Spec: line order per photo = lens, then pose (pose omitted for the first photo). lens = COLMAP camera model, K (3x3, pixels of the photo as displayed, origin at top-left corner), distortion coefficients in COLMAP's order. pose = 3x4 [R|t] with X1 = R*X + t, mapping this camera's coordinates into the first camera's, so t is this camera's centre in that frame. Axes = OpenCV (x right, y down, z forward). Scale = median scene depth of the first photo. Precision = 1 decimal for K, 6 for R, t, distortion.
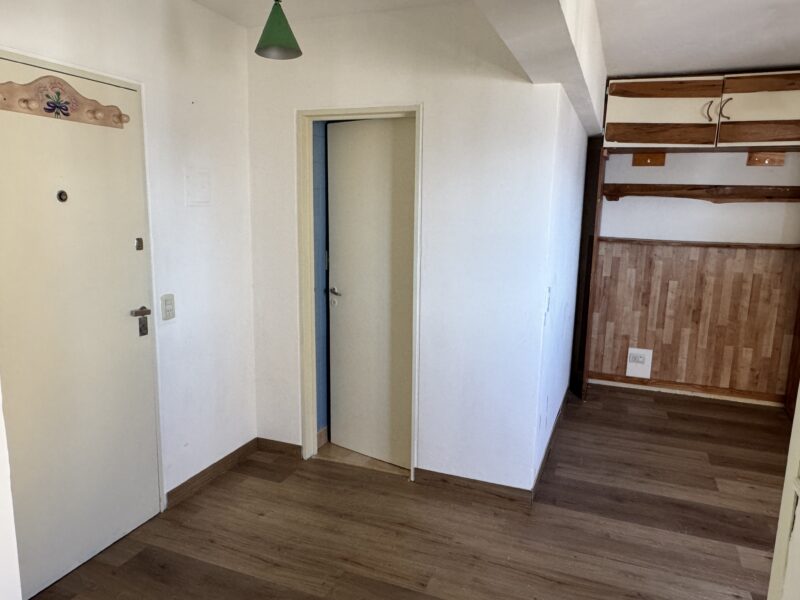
lens RADIAL K [[564.0, 0, 401.0], [0, 564.0, 295.8], [0, 0, 1]] dist [0.031911, -0.034046]
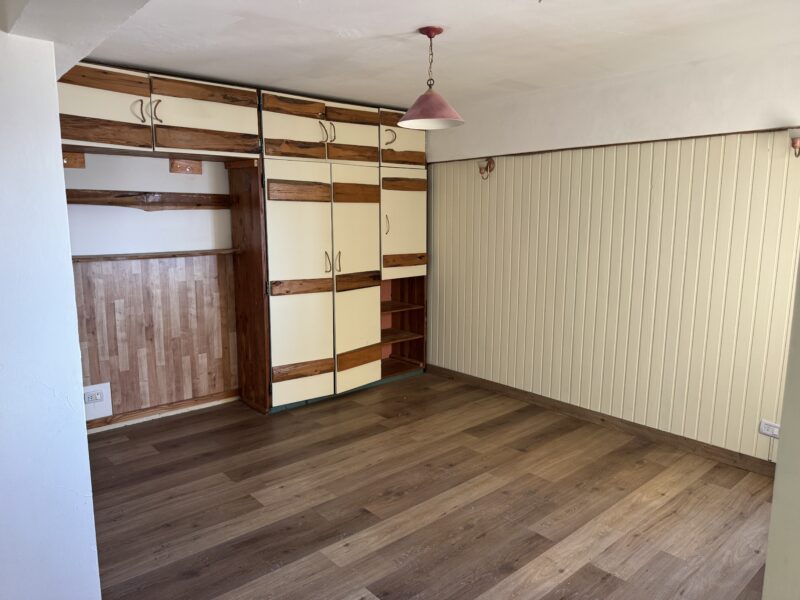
lens RADIAL K [[564.0, 0, 399.5], [0, 564.0, 301.4], [0, 0, 1]] dist [0.031911, -0.034046]
pose [[0.456213, -0.160309, 0.875312, -0.097224], [0.152414, 0.983181, 0.100626, -0.048053], [-0.876721, 0.087503, 0.472973, 0.209086]]
